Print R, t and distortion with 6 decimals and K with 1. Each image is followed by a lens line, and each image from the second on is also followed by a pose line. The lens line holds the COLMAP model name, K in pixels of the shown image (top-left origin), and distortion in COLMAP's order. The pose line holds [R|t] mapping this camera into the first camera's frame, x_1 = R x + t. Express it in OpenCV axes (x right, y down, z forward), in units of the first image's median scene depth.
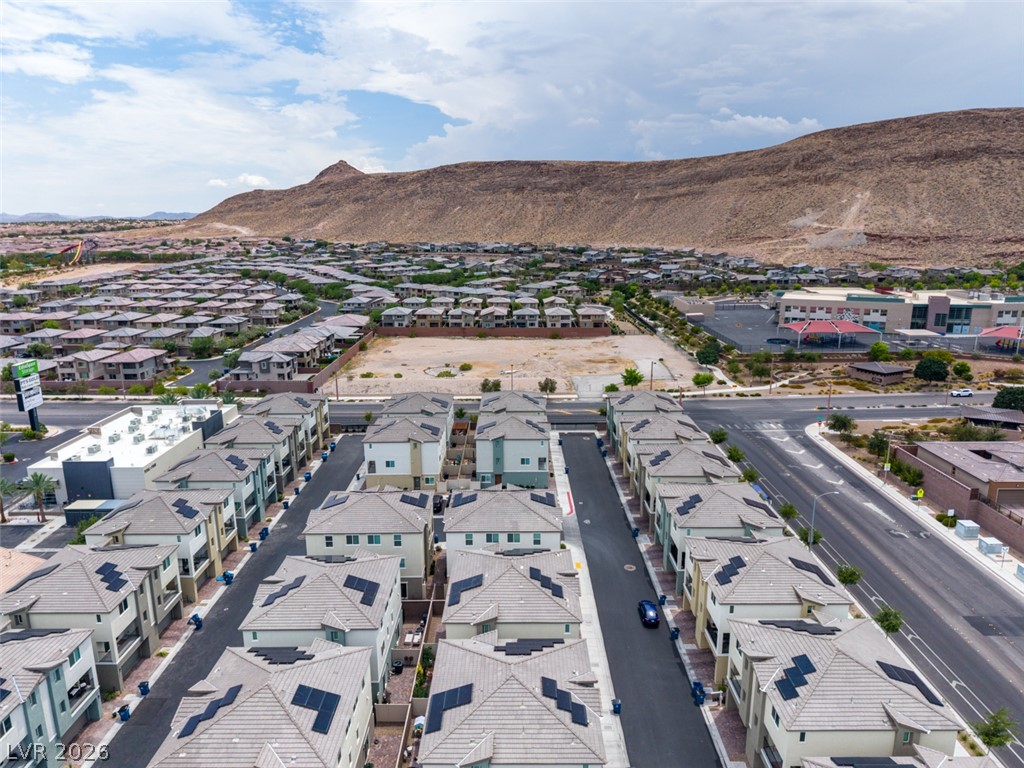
lens RADIAL K [[683.4, 0, 511.3], [0, 683.4, 390.3], [0, 0, 1]] dist [0.040551, -0.039985]
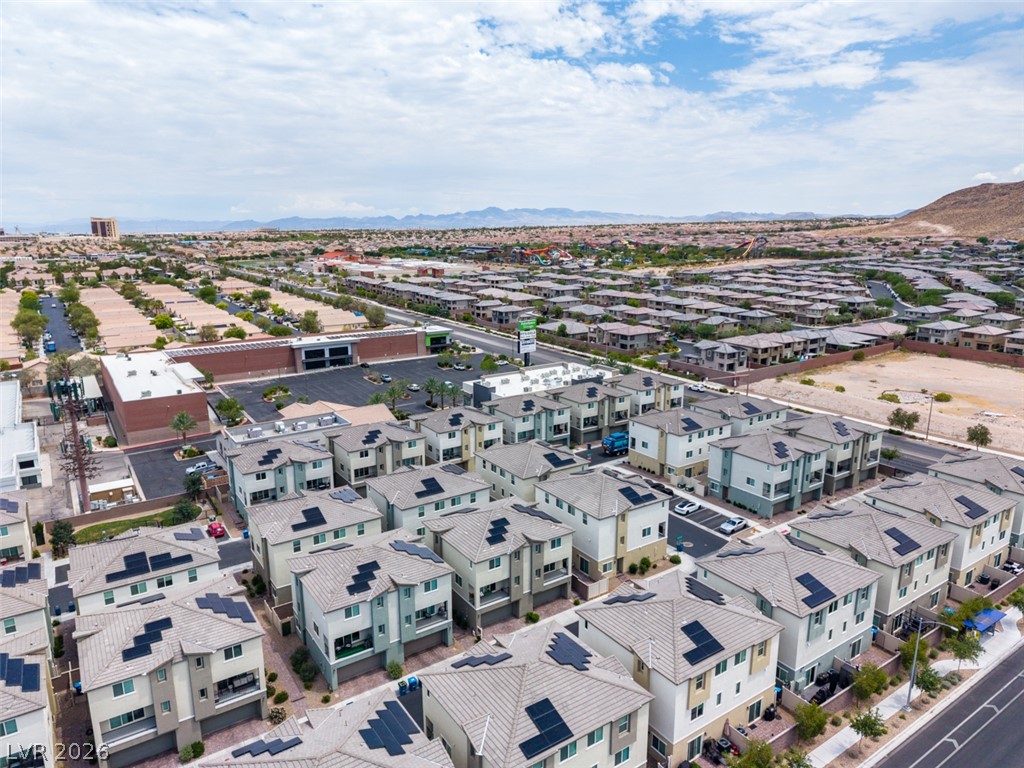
lens RADIAL K [[683.4, 0, 511.3], [0, 683.4, 390.3], [0, 0, 1]] dist [0.040551, -0.039985]
pose [[0.562063, 0.199056, -0.802784, 0.182477], [-0.196956, 0.974898, 0.103836, -0.015792], [0.803302, 0.099750, 0.587160, 0.056649]]
